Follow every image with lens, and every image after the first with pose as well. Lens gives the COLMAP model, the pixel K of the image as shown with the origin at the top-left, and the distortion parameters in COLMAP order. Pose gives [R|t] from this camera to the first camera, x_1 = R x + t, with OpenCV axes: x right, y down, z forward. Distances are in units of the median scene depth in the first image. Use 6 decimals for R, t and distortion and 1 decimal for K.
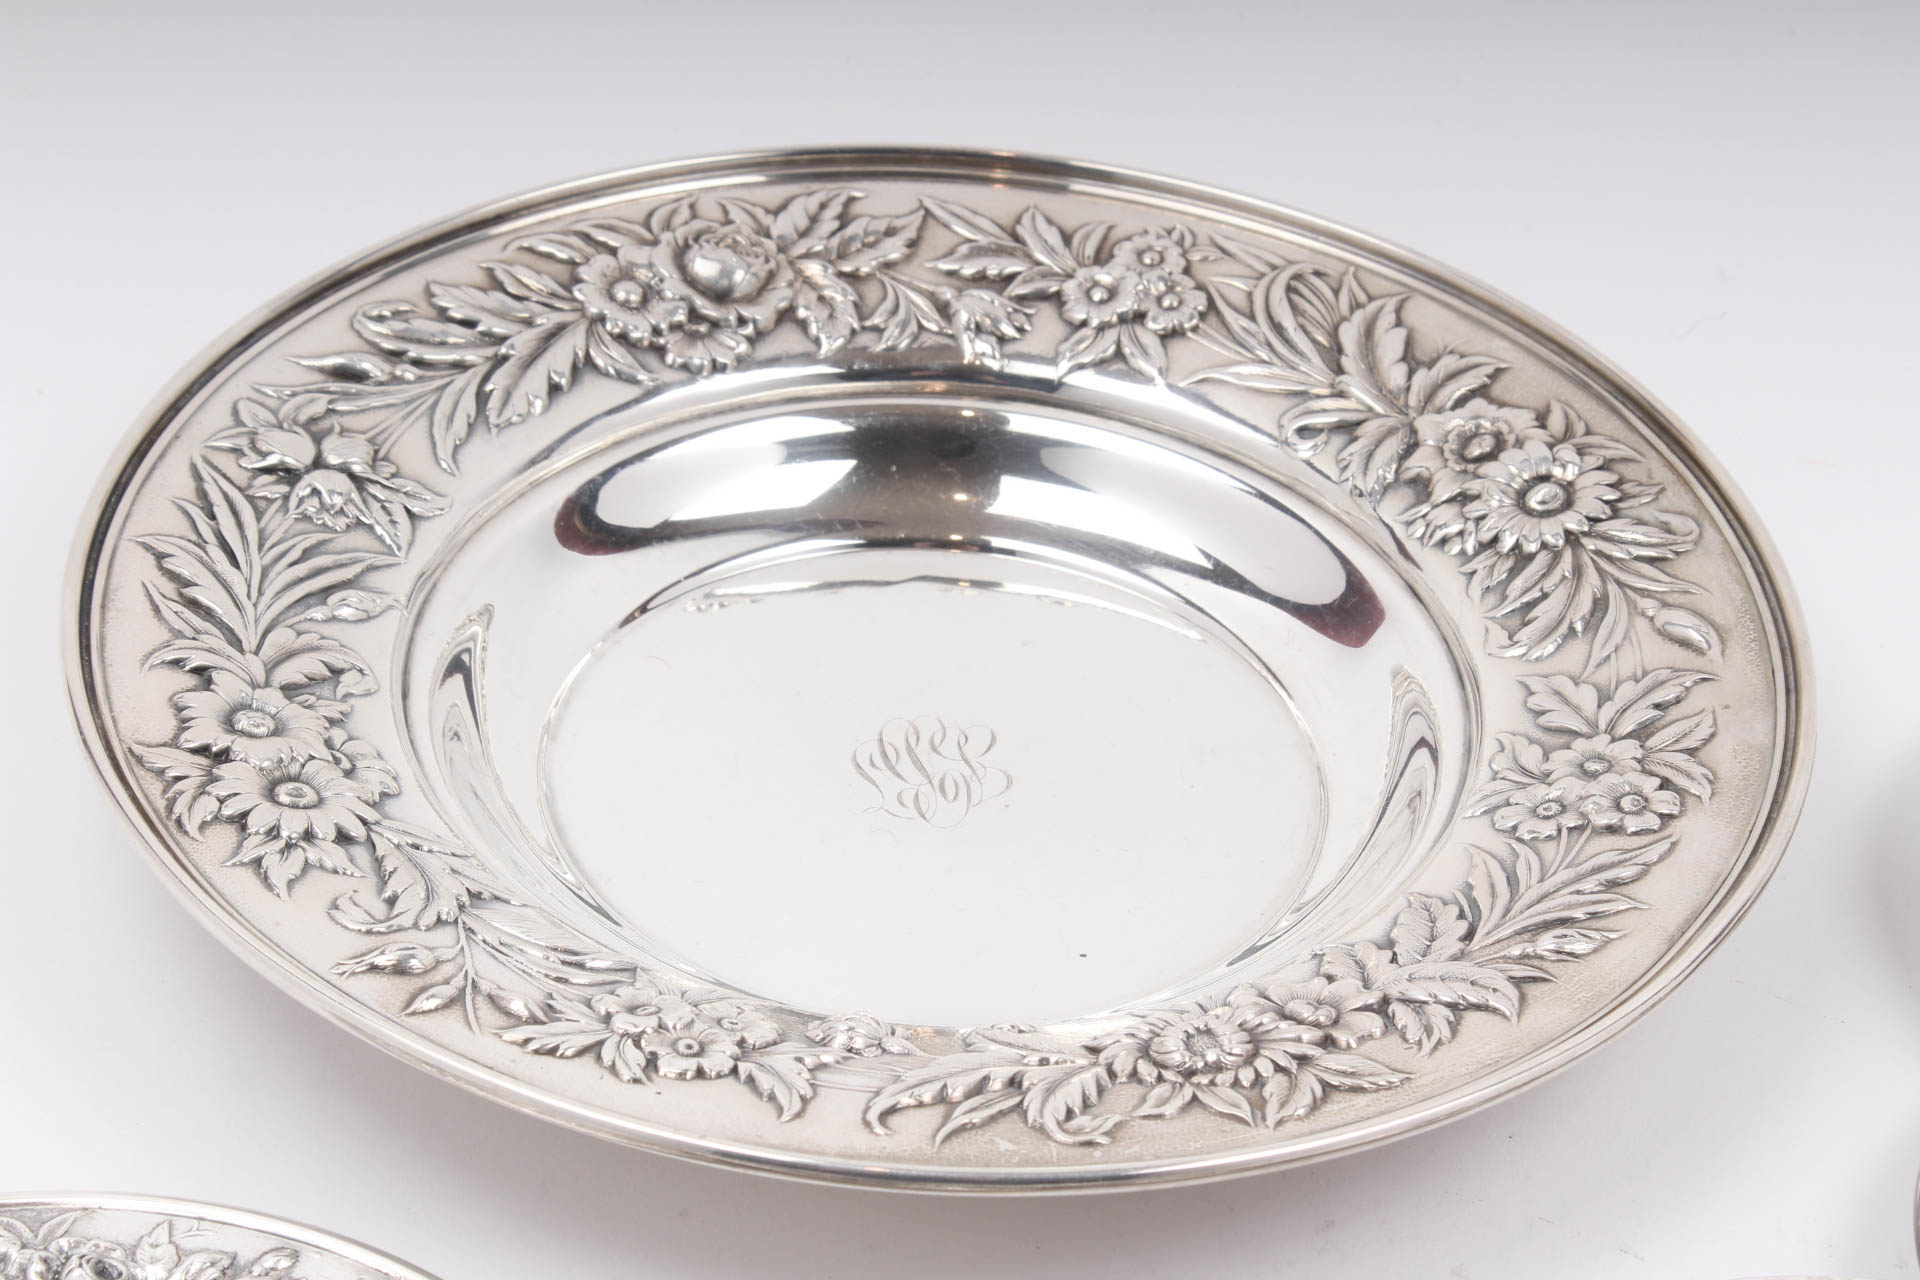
lens RADIAL K [[3604.9, 0, 959.1], [0, 3604.9, 640.4], [0, 0, 1]] dist [0.059232, 0.000000]
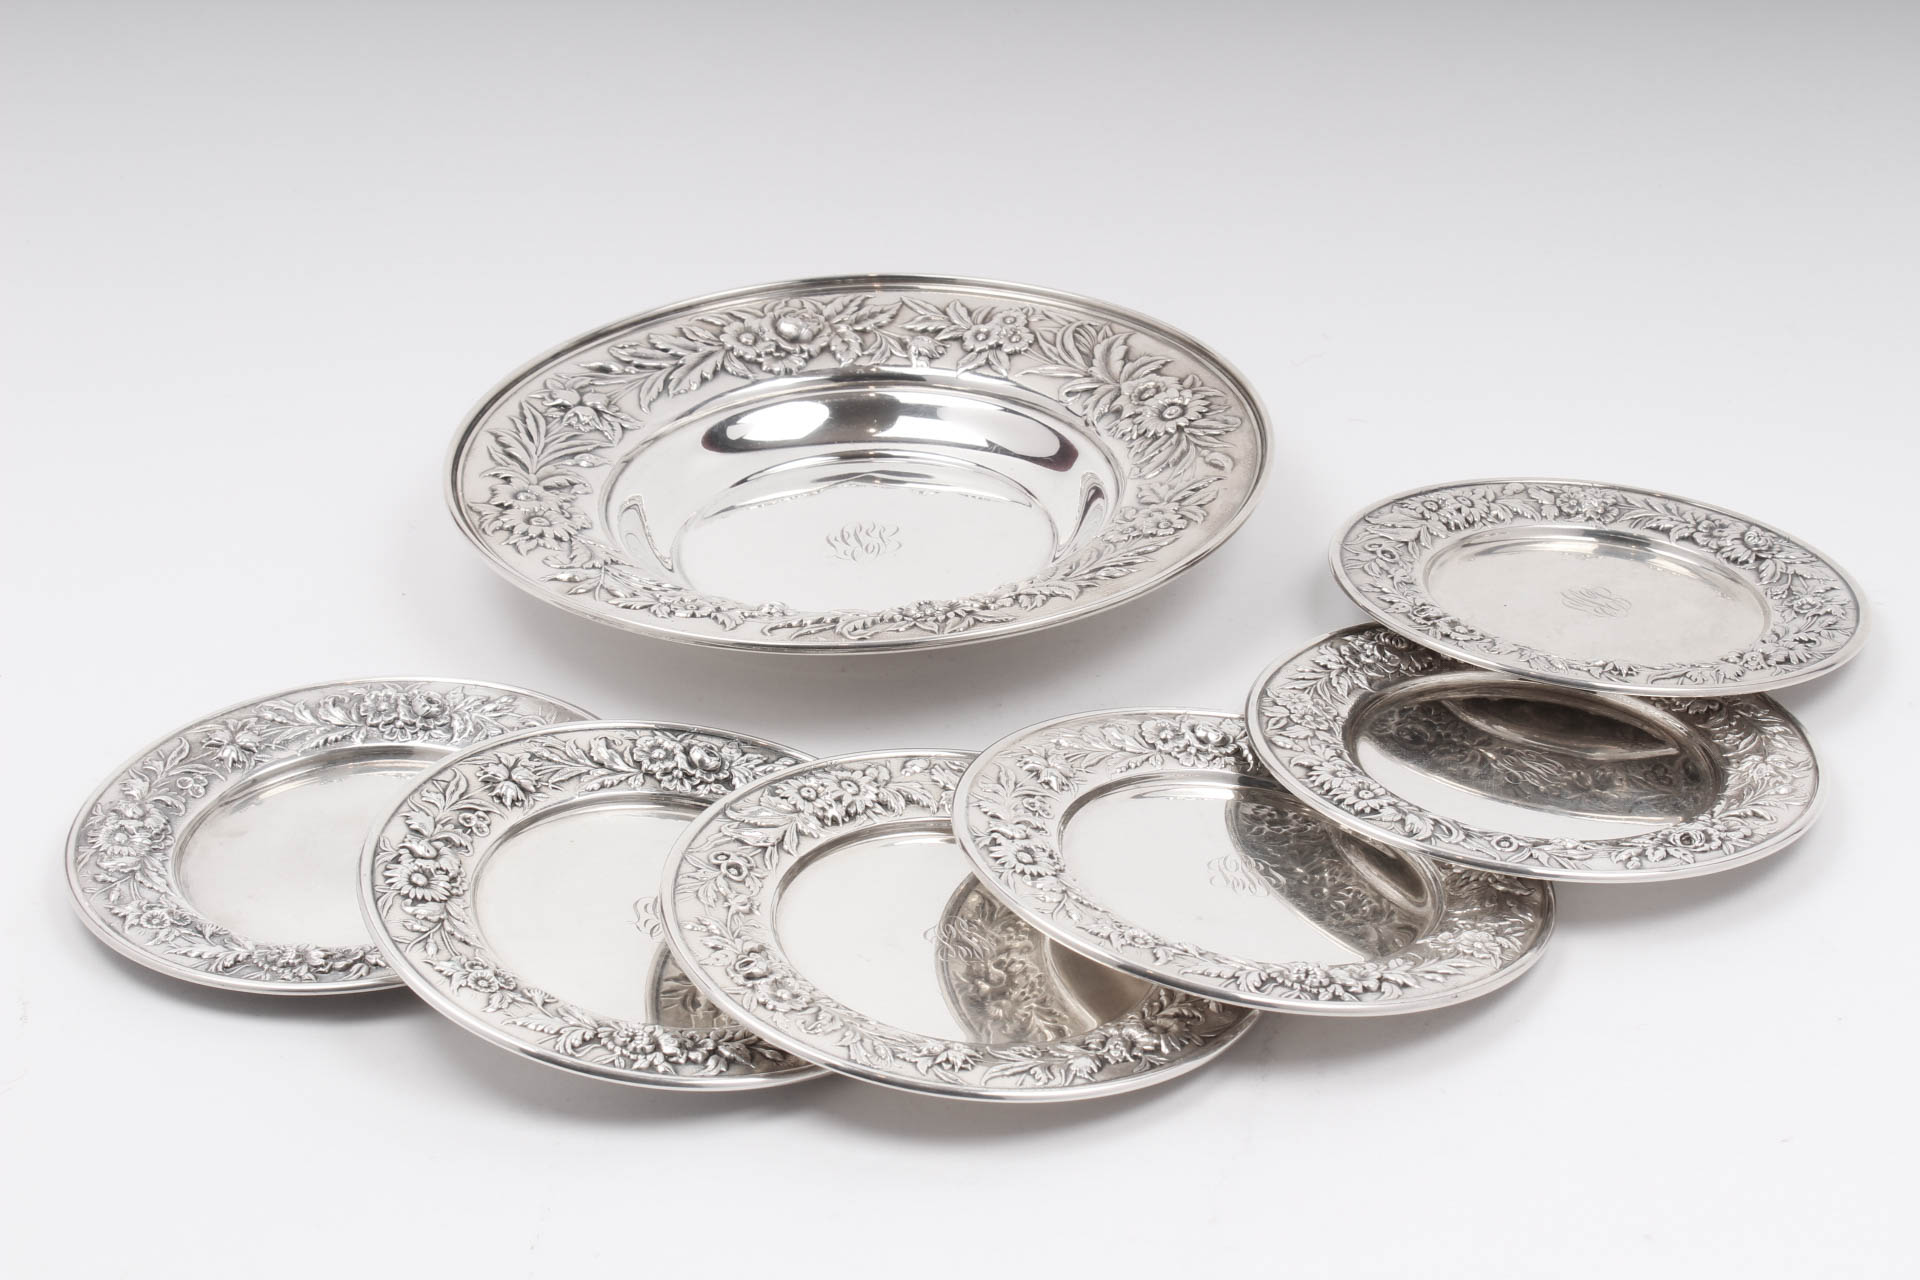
lens RADIAL K [[2382.0, 0, 962.8], [0, 2382.0, 637.2], [0, 0, 1]] dist [0.018976, 0.000000]
pose [[0.992513, -0.005720, -0.122008, 0.209044], [-0.003591, 0.997104, -0.075963, 0.188686], [0.122089, 0.075833, 0.989618, -0.327249]]
